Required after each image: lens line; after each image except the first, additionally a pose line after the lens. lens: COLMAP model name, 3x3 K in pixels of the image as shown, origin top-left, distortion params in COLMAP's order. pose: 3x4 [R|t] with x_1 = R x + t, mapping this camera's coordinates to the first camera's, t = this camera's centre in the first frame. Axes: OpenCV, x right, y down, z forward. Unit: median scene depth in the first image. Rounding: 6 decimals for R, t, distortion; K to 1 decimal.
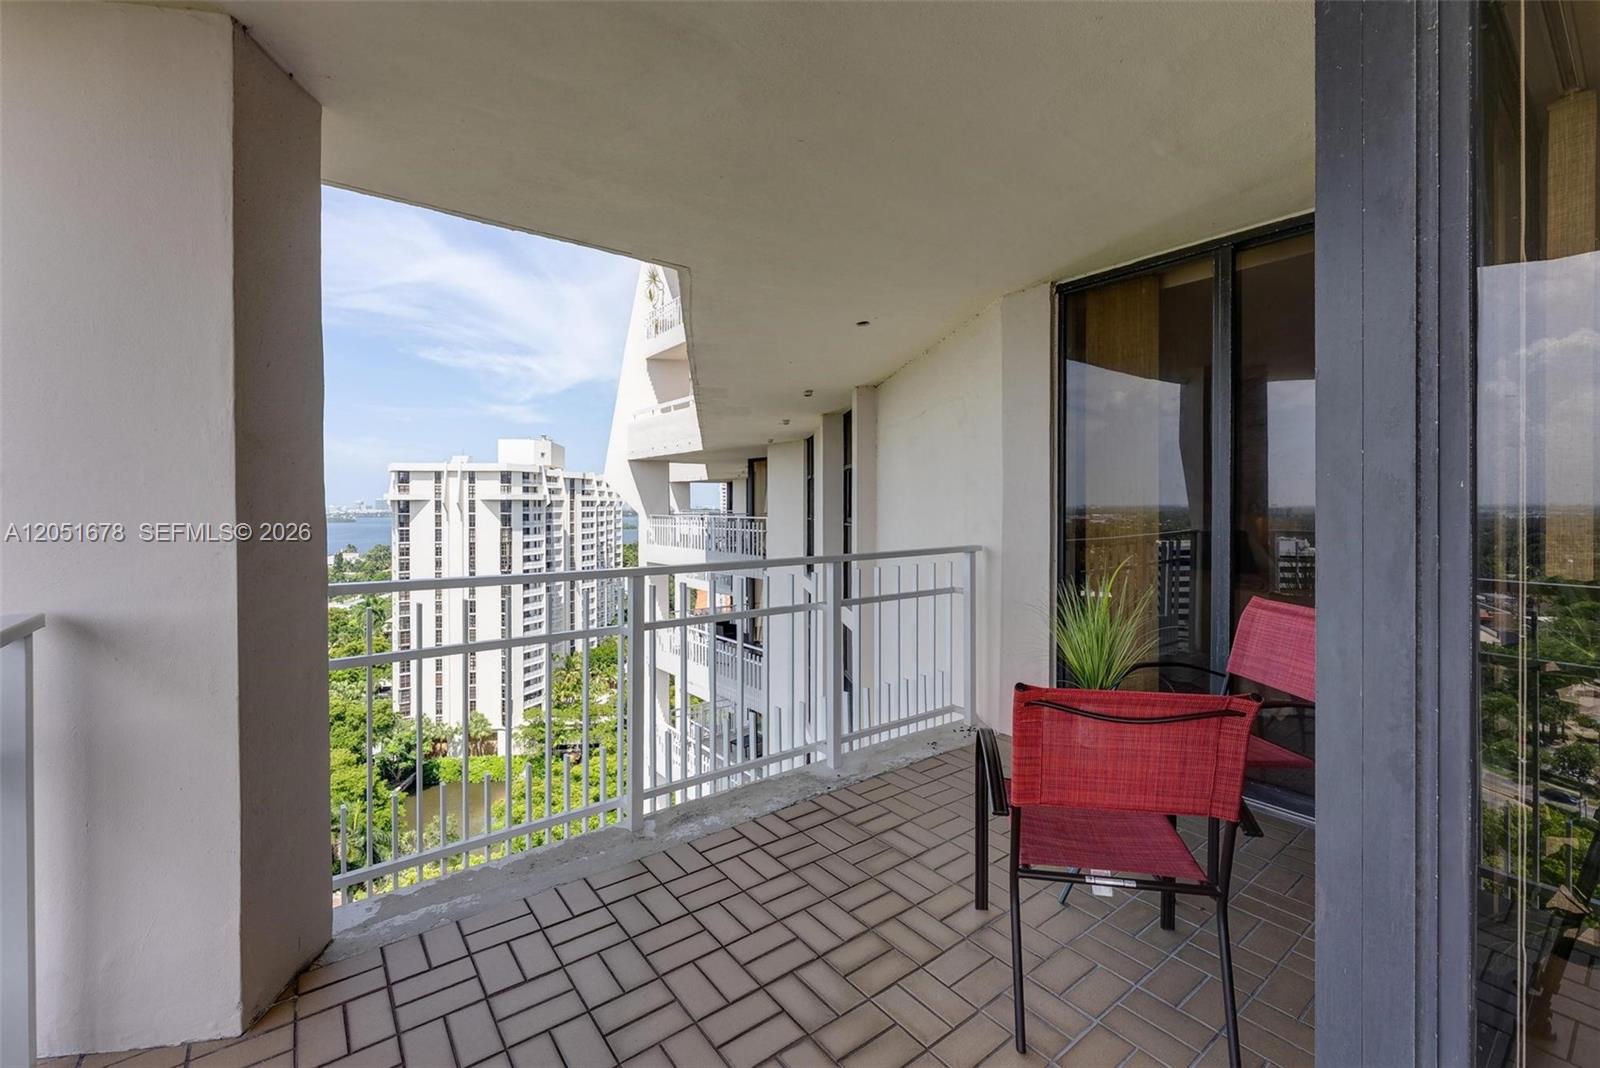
lens RADIAL K [[679.3, 0, 797.1], [0, 679.3, 517.6], [0, 0, 1]] dist [0.003026, -0.000276]
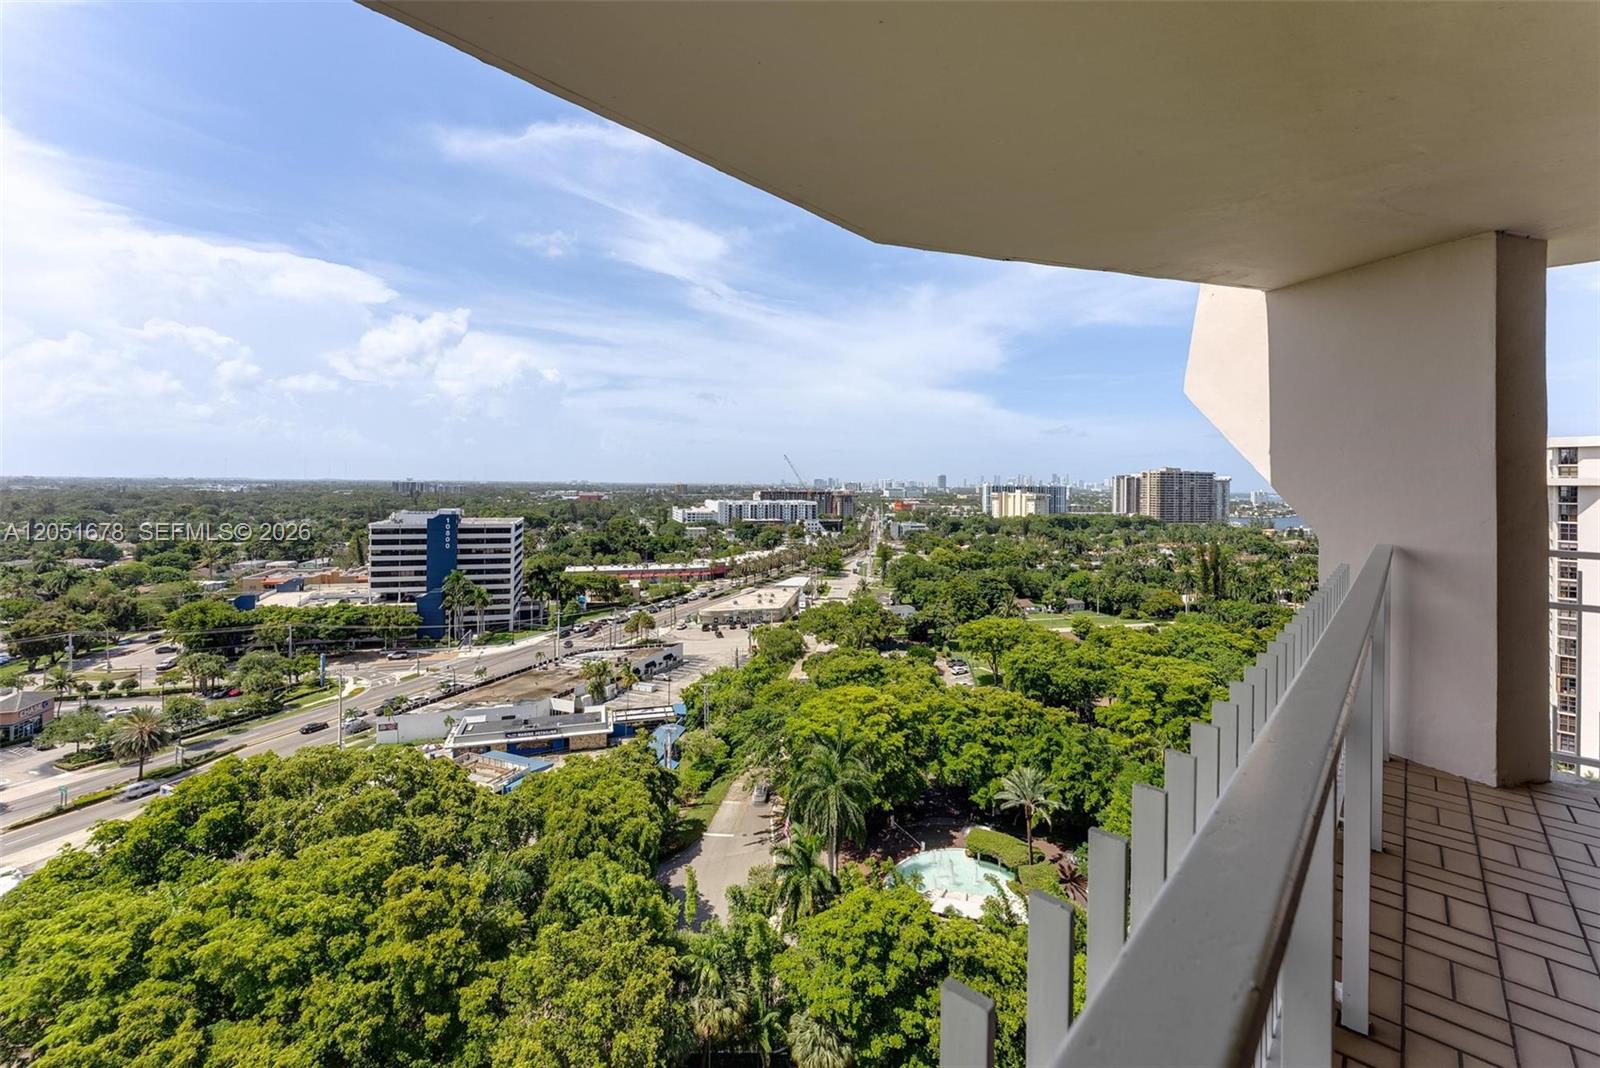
lens RADIAL K [[679.3, 0, 804.2], [0, 679.3, 475.8], [0, 0, 1]] dist [0.003026, -0.000276]
pose [[0.203897, -0.003999, -0.978984, 0.131176], [-0.032558, 0.999411, -0.010863, 0.001646], [0.978451, 0.034089, 0.203647, -0.266677]]
